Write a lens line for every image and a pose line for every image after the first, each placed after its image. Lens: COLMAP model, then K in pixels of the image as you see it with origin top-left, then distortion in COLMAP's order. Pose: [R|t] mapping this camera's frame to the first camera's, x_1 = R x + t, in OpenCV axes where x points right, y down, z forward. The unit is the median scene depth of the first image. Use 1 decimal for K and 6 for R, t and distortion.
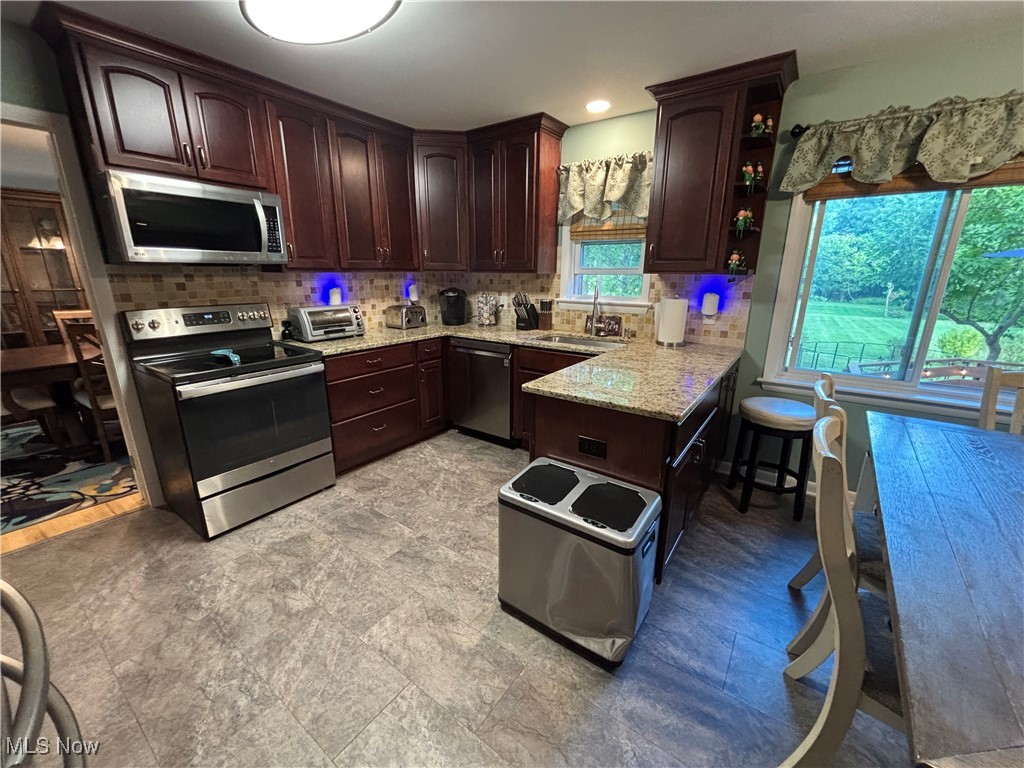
lens RADIAL K [[413.4, 0, 509.9], [0, 413.4, 382.6], [0, 0, 1]] dist [0.003067, -0.001976]
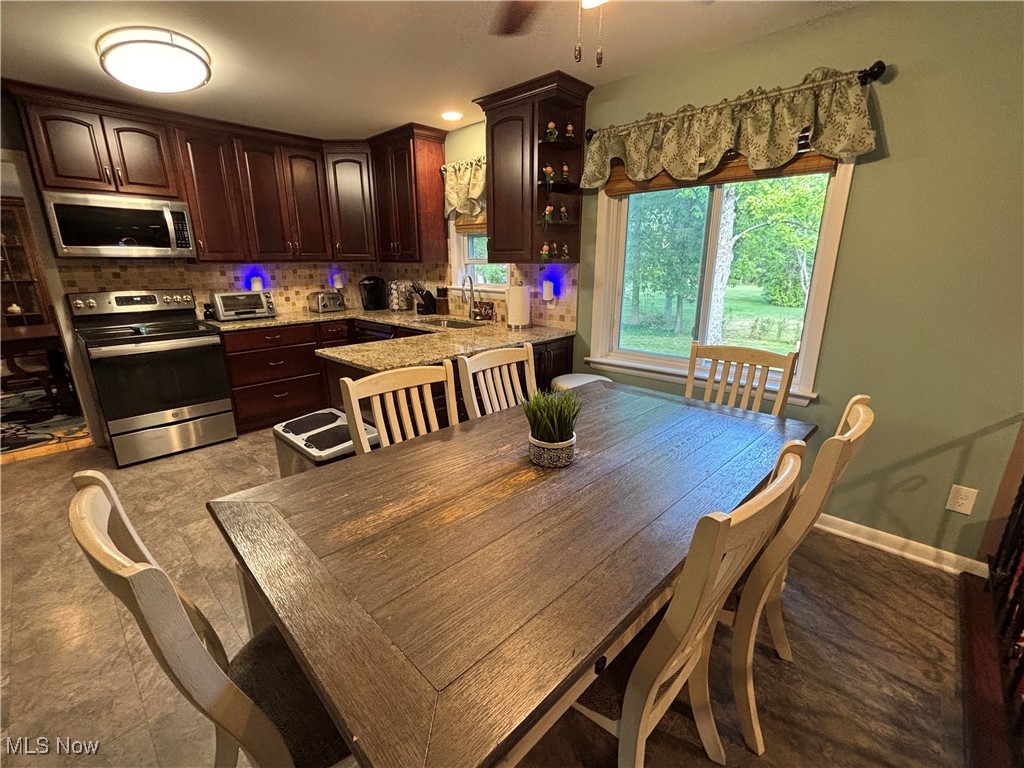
lens RADIAL K [[446.8, 0, 509.5], [0, 446.8, 384.0], [0, 0, 1]] dist [0.004012, 0.000476]
pose [[0.990796, 0.028750, -0.132272, 0.538110], [-0.027933, 0.999578, 0.008025, 0.053287], [0.132447, -0.004257, 0.991181, -0.195662]]
